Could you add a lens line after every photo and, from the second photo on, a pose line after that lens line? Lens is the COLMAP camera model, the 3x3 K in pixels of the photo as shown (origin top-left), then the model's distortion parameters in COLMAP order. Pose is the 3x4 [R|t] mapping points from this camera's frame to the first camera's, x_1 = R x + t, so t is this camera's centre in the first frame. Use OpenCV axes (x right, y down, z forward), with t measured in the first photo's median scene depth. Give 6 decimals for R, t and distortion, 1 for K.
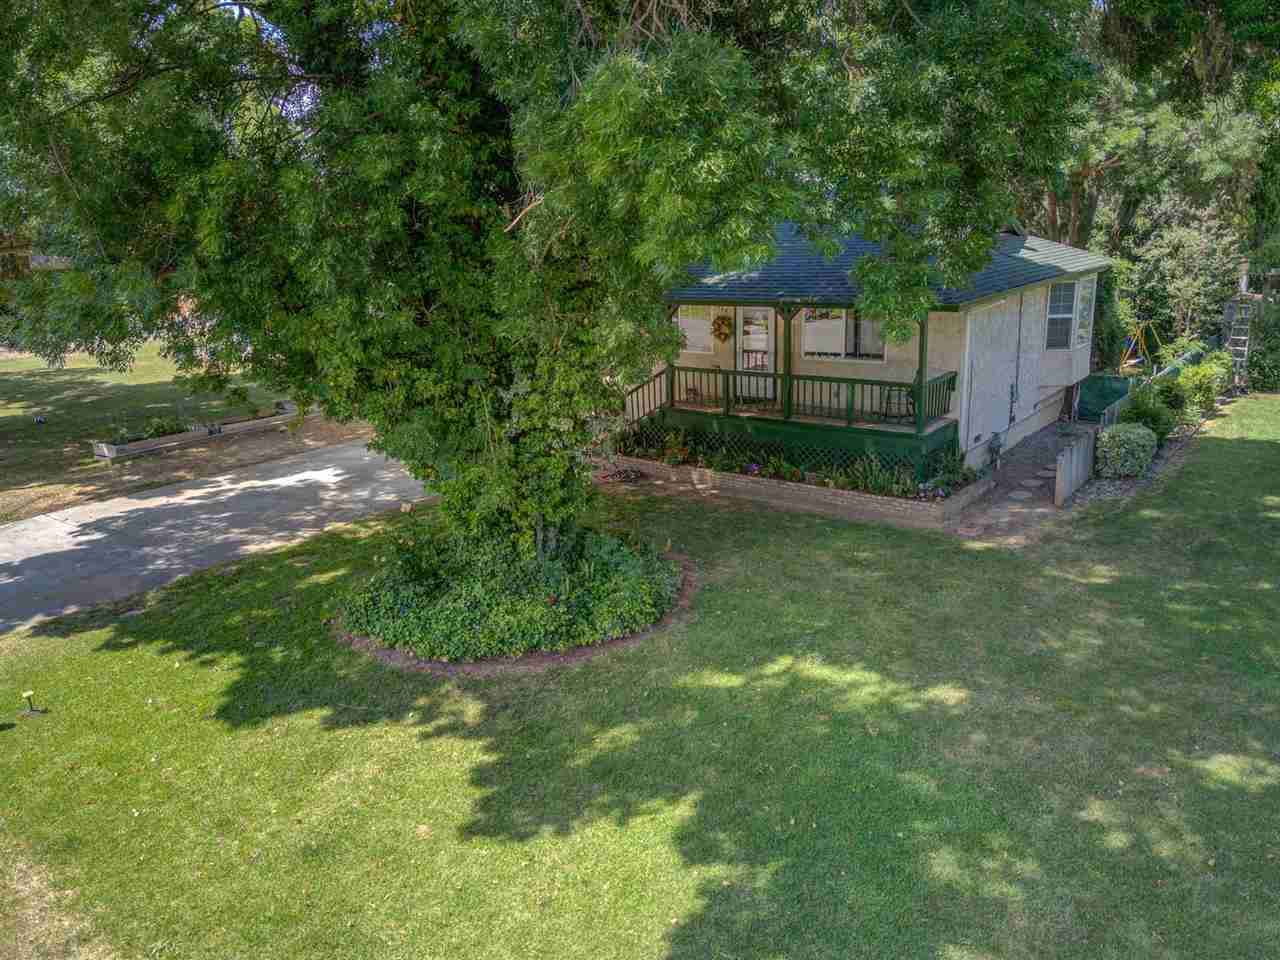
lens RADIAL K [[966.8, 0, 632.0], [0, 966.8, 479.4], [0, 0, 1]] dist [0.108188, -0.230540]
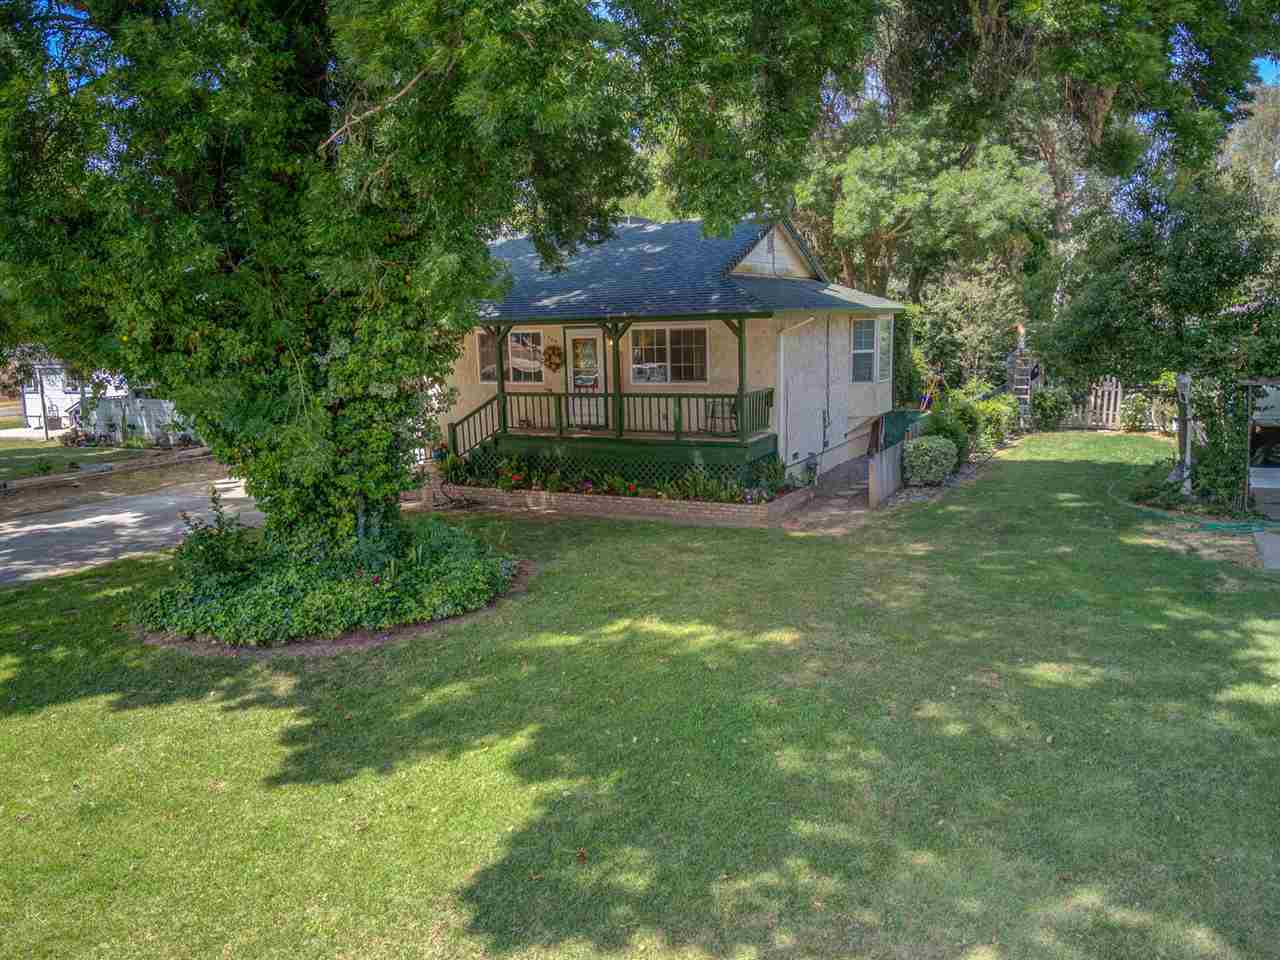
lens RADIAL K [[955.2, 0, 640.0], [0, 955.2, 480.0], [0, 0, 1]] dist [0.109798, -0.226457]
pose [[0.983849, -0.018869, 0.178000, 0.004678], [0.039143, 0.993039, -0.111088, 0.144308], [-0.174665, 0.116261, 0.977740, 0.036453]]
